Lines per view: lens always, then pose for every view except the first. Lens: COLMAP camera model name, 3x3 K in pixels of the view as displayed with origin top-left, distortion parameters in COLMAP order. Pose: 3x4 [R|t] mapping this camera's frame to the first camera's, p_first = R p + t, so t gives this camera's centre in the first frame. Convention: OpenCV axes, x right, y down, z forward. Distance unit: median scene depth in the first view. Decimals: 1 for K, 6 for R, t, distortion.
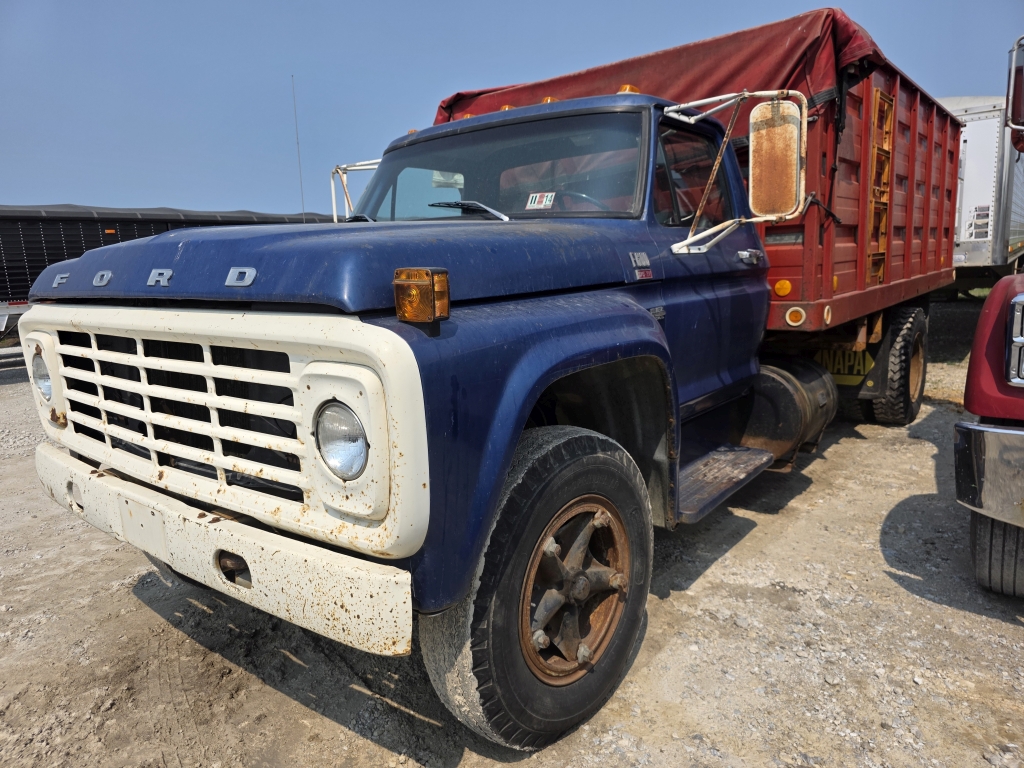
lens RADIAL K [[705.3, 0, 512.0], [0, 705.3, 384.0], [0, 0, 1]] dist [-0.009099, -0.002010]
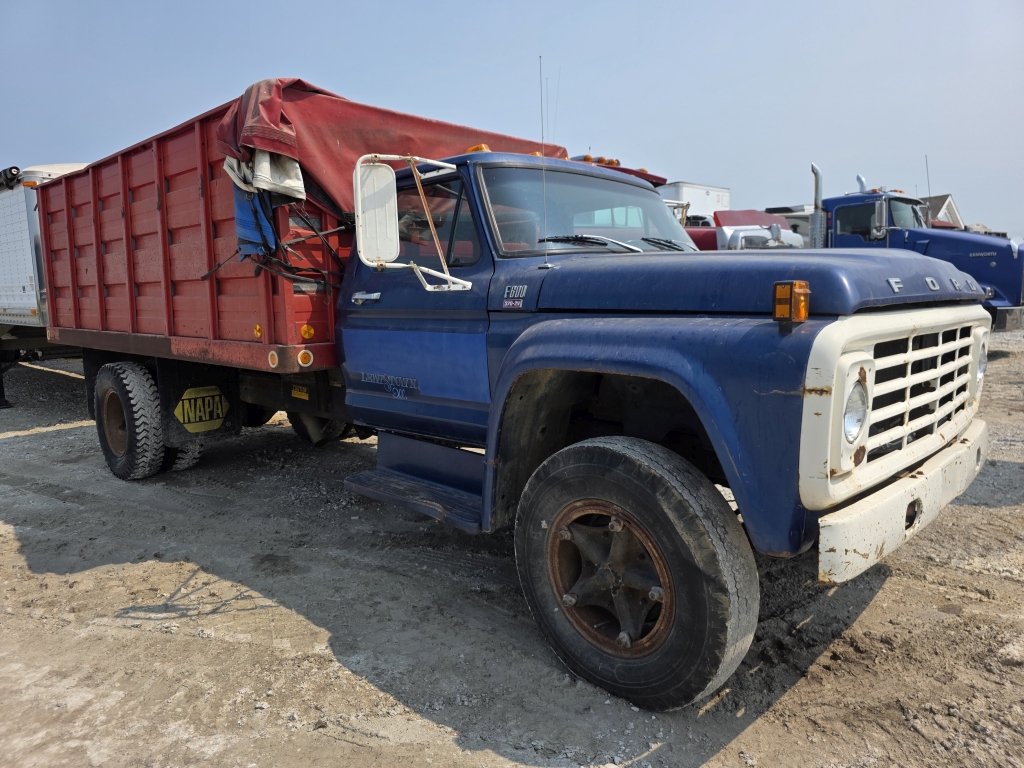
lens RADIAL K [[705.3, 0, 512.0], [0, 705.3, 384.0], [0, 0, 1]] dist [-0.009099, -0.002010]
pose [[0.099608, -0.099161, 0.990073, -1.289823], [0.197141, 0.977264, 0.078044, -0.151136], [-0.975302, 0.187411, 0.116892, 1.127584]]
